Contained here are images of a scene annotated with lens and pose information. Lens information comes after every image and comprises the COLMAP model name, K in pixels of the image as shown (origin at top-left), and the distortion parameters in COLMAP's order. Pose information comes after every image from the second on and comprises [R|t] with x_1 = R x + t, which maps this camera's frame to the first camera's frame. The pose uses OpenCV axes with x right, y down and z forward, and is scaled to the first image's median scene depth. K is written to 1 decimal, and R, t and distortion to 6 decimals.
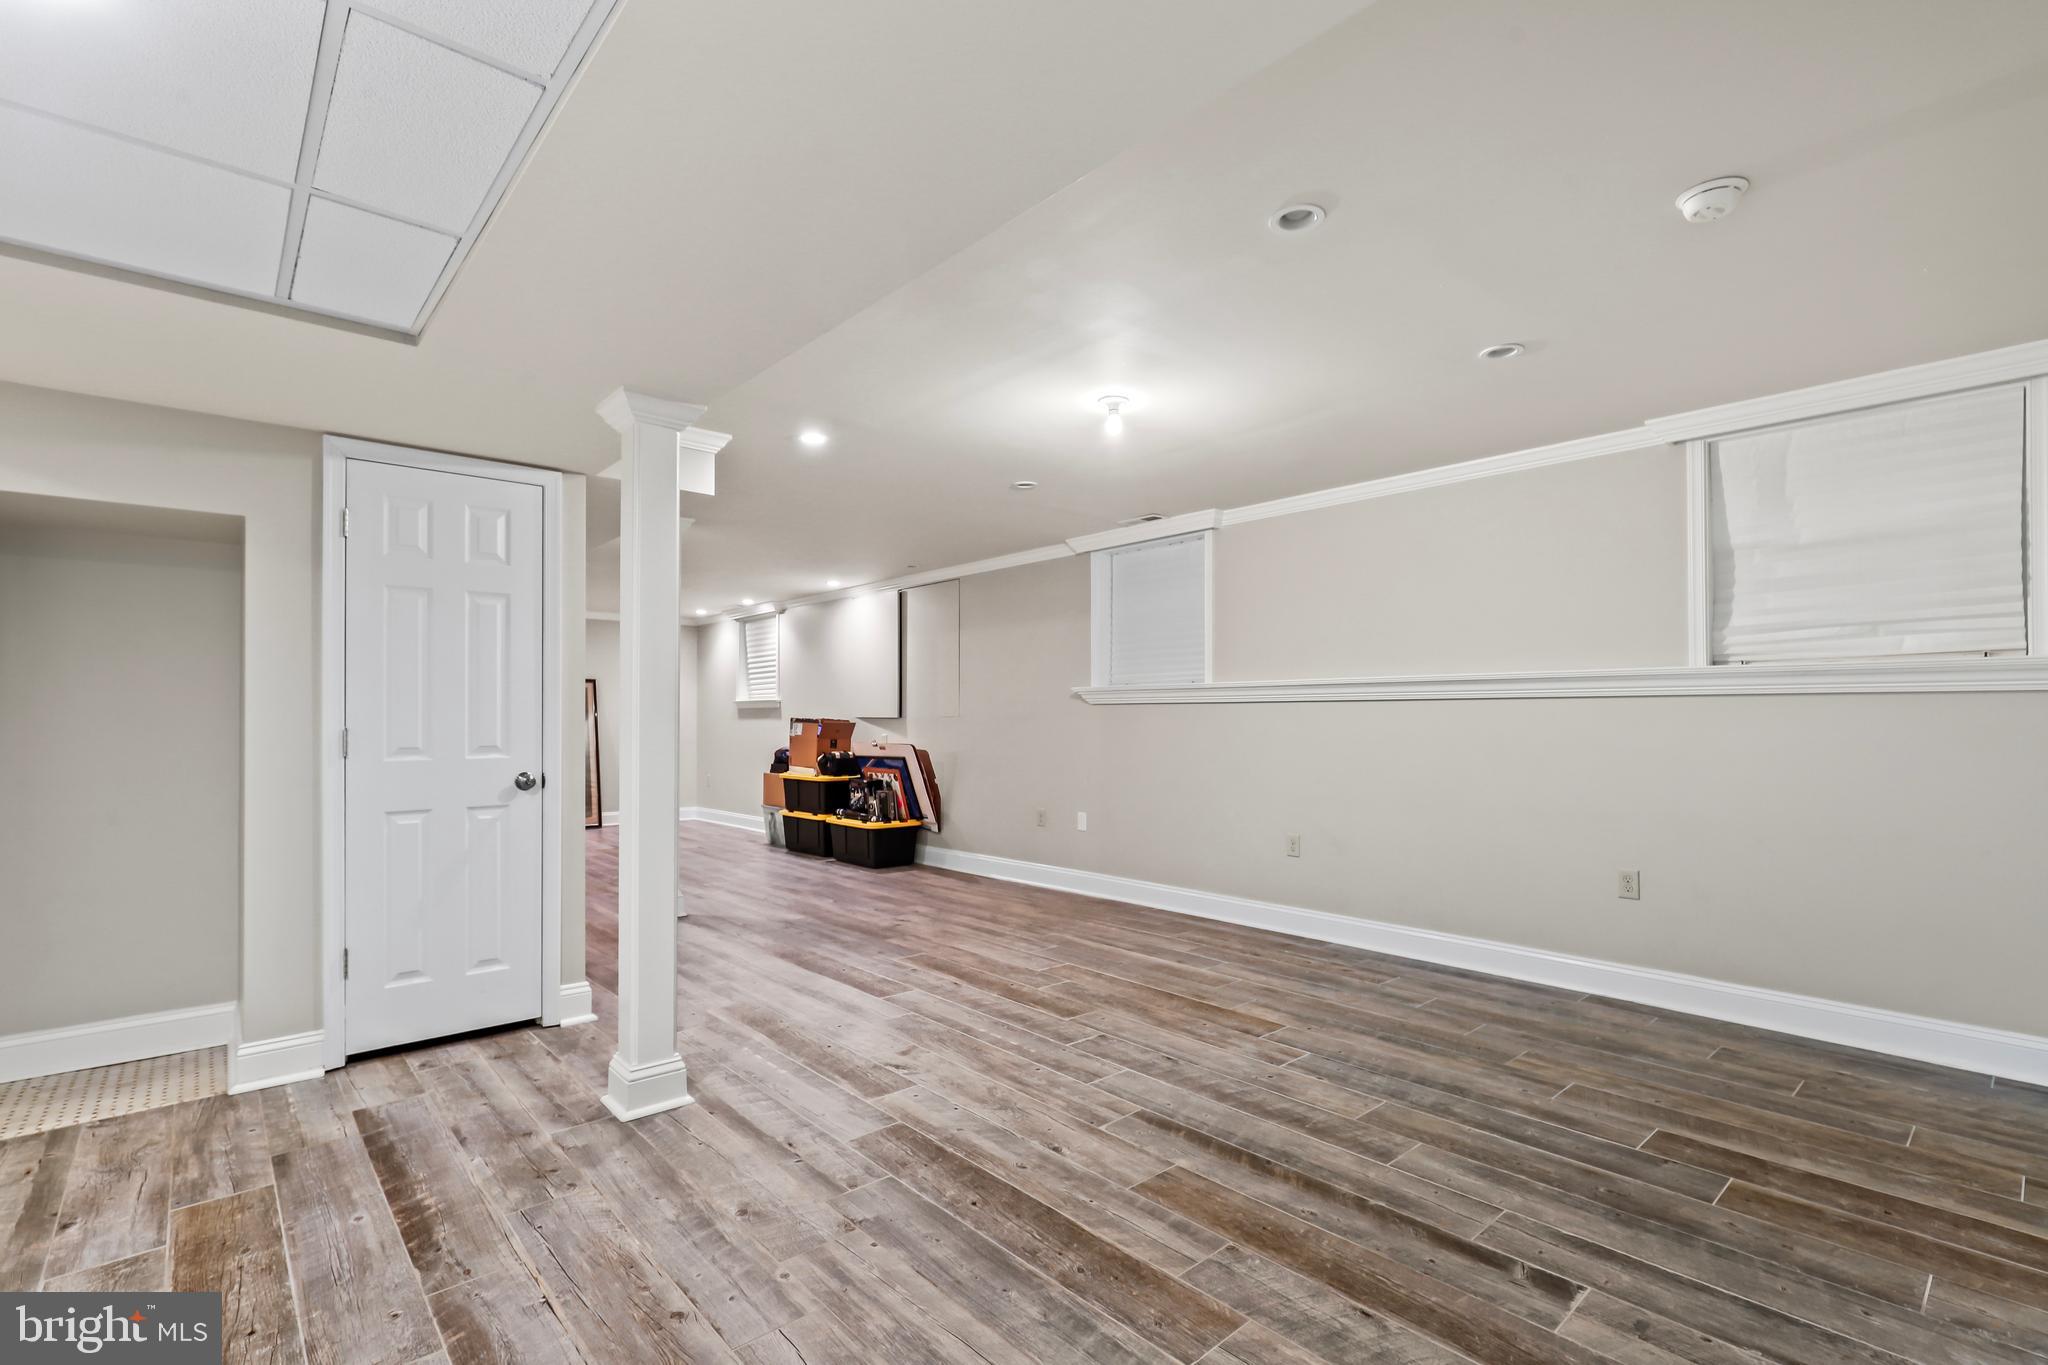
lens RADIAL K [[936.9, 0, 1024.3], [0, 936.9, 703.6], [0, 0, 1]] dist [0.004454, 0.000147]
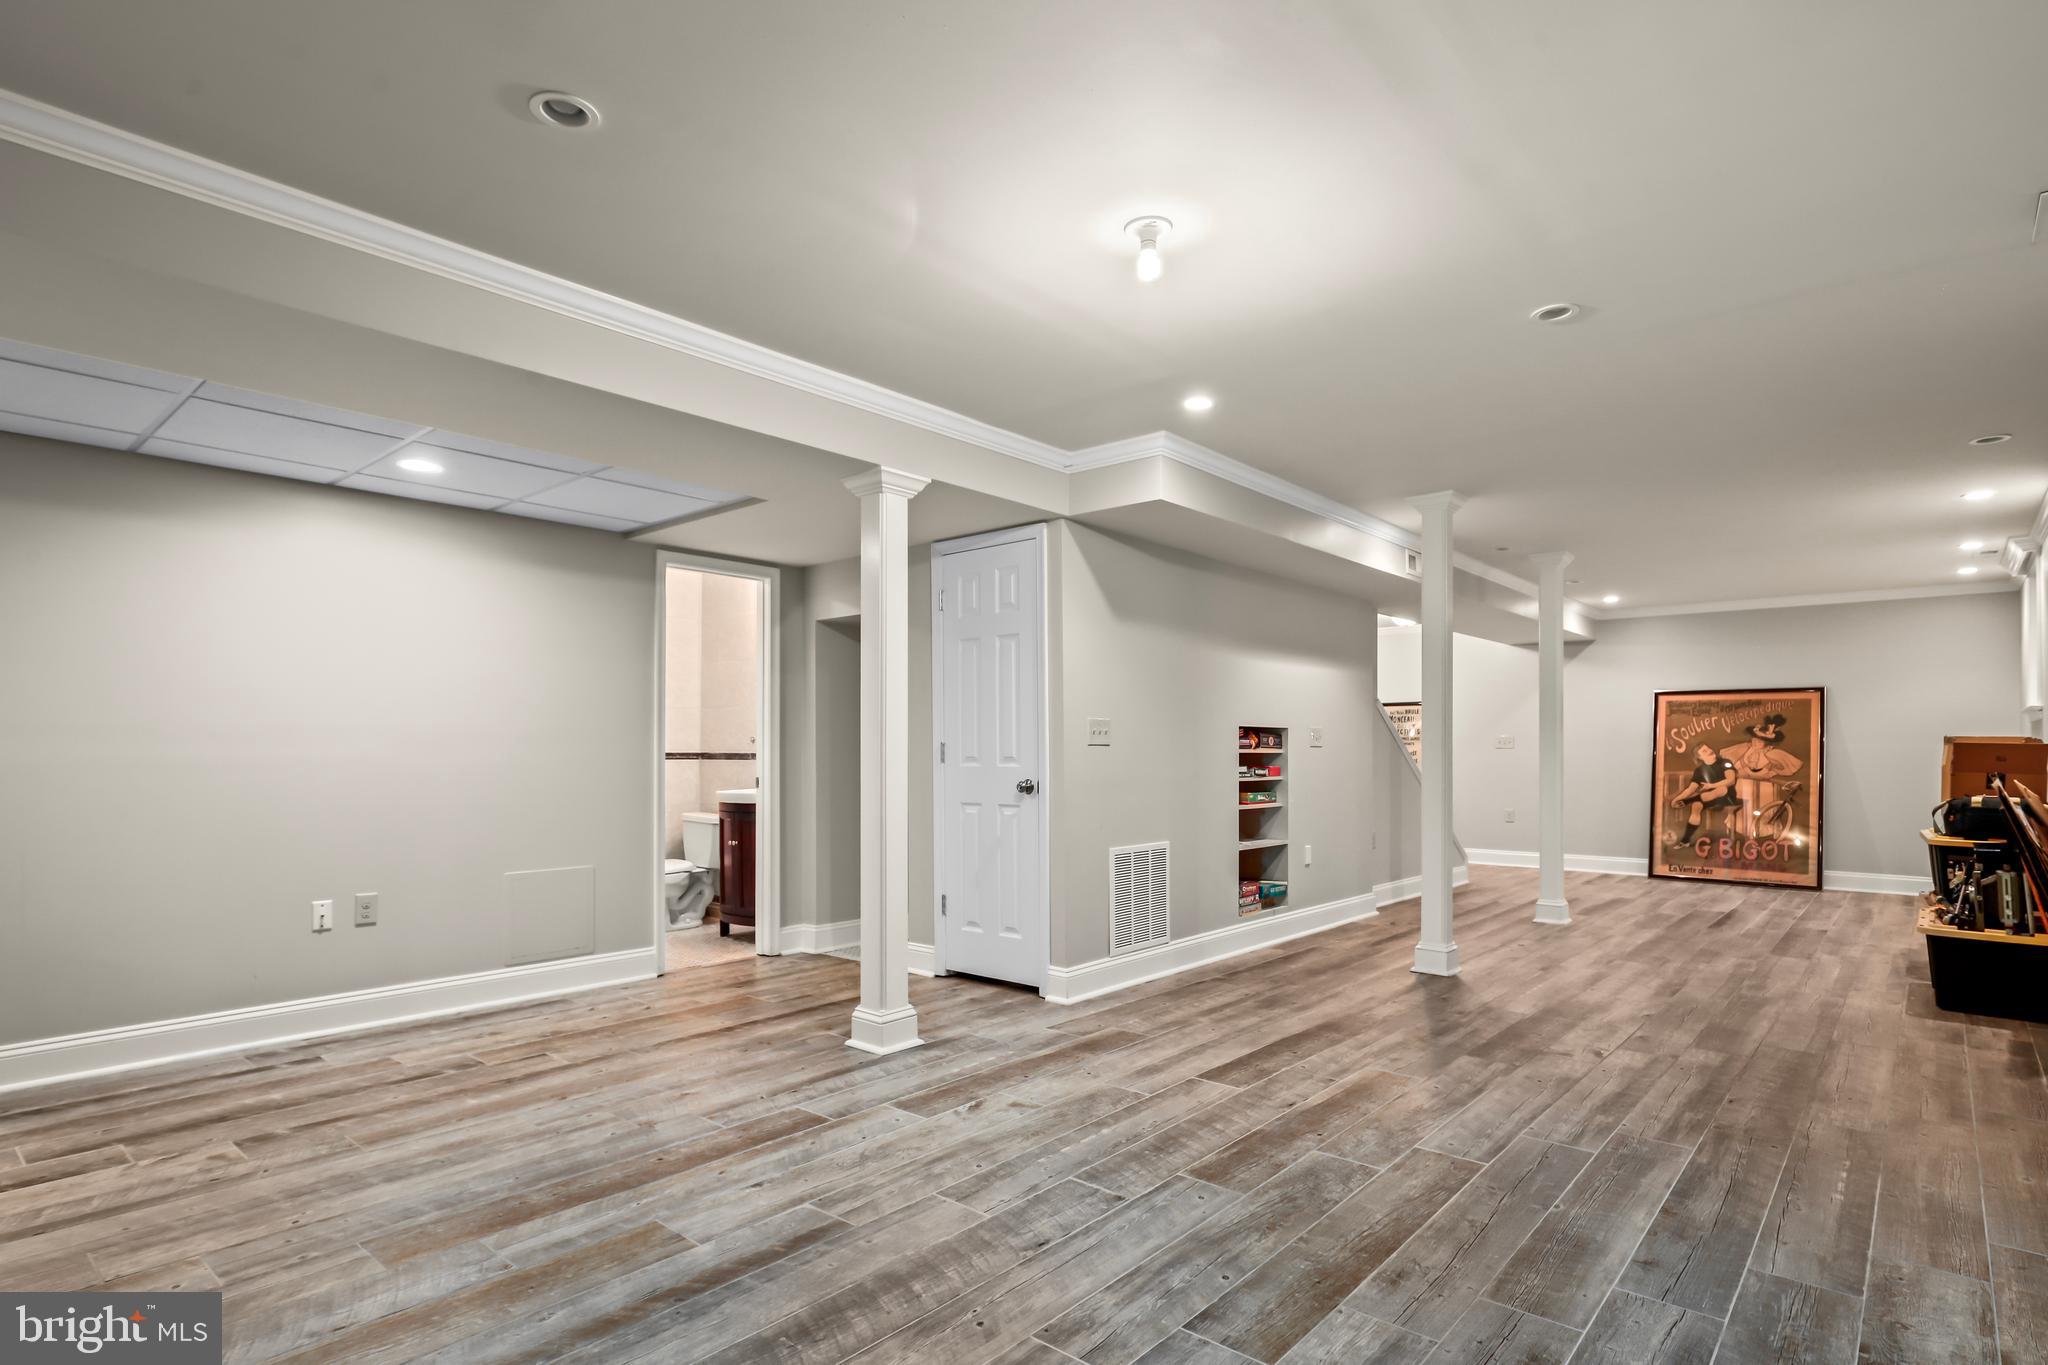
lens RADIAL K [[1051.4, 0, 1016.5], [0, 1051.4, 746.9], [0, 0, 1]] dist [-0.006061, 0.000621]
pose [[0.117012, -0.003433, -0.993125, 0.824227], [0.016150, 0.999868, -0.001553, 0.035675], [0.992999, -0.015857, 0.117052, 0.856718]]
